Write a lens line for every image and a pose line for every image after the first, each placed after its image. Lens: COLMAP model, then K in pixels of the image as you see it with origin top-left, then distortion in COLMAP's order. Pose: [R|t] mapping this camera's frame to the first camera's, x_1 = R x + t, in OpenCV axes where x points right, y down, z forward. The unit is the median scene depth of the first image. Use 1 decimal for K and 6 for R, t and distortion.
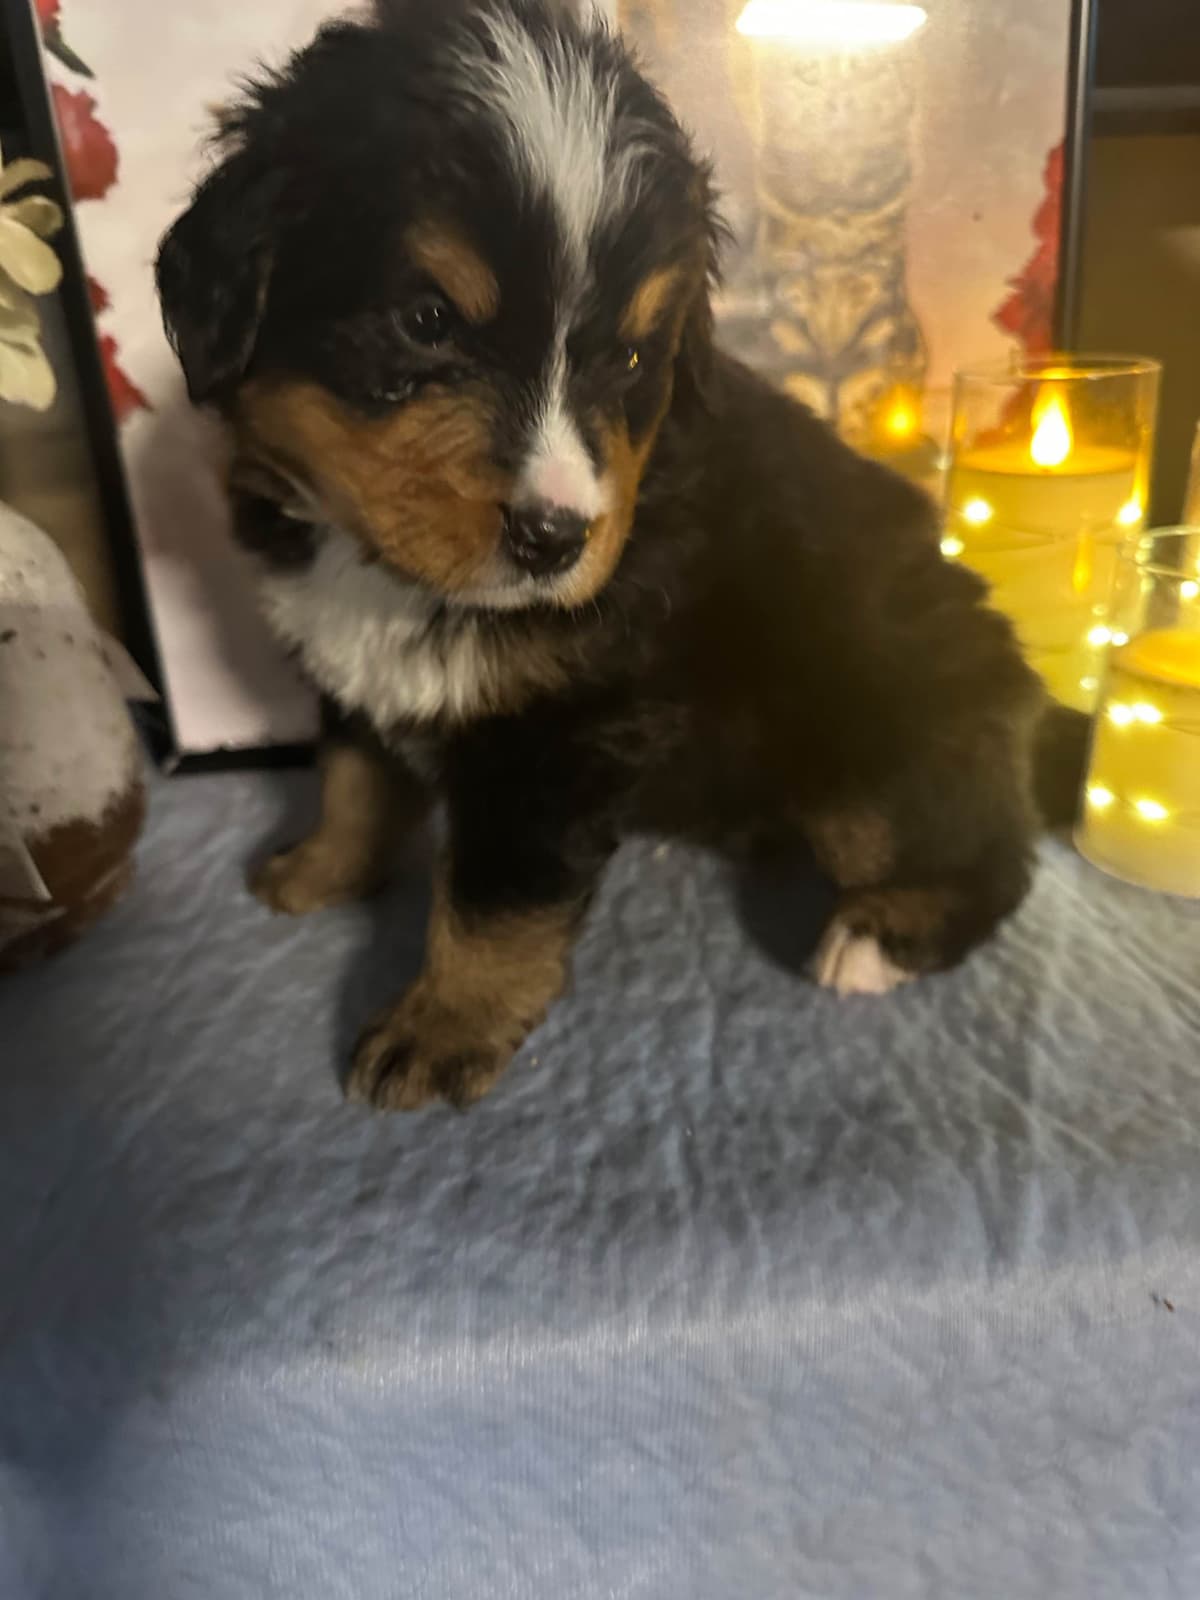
lens RADIAL K [[1193.8, 0, 589.1], [0, 1193.8, 807.0], [0, 0, 1]] dist [-0.049737, 0.013907]
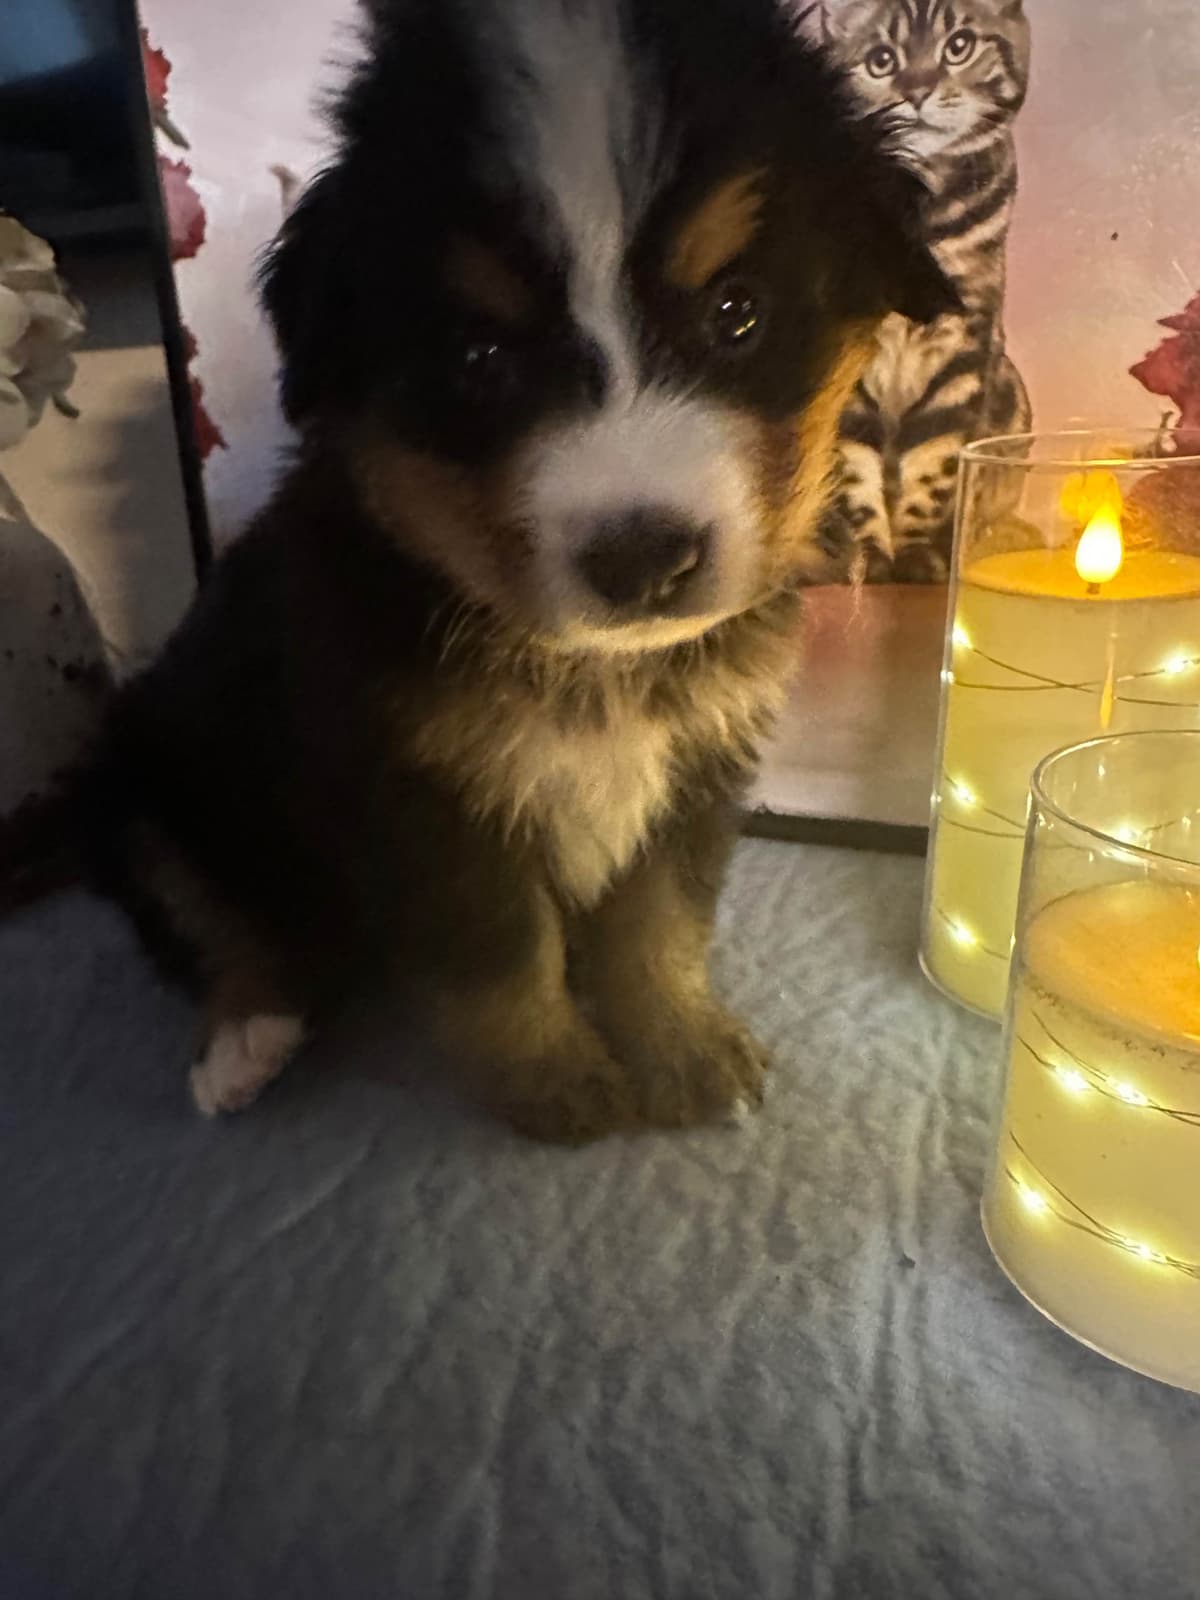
lens RADIAL K [[1142.8, 0, 496.2], [0, 1142.8, 750.4], [0, 0, 1]] dist [-0.016310, 0.004129]
pose [[0.868900, 0.164020, -0.467023, 0.542849], [-0.183335, 0.983042, 0.004149, -0.163618], [0.459783, 0.082016, 0.884236, 0.303032]]
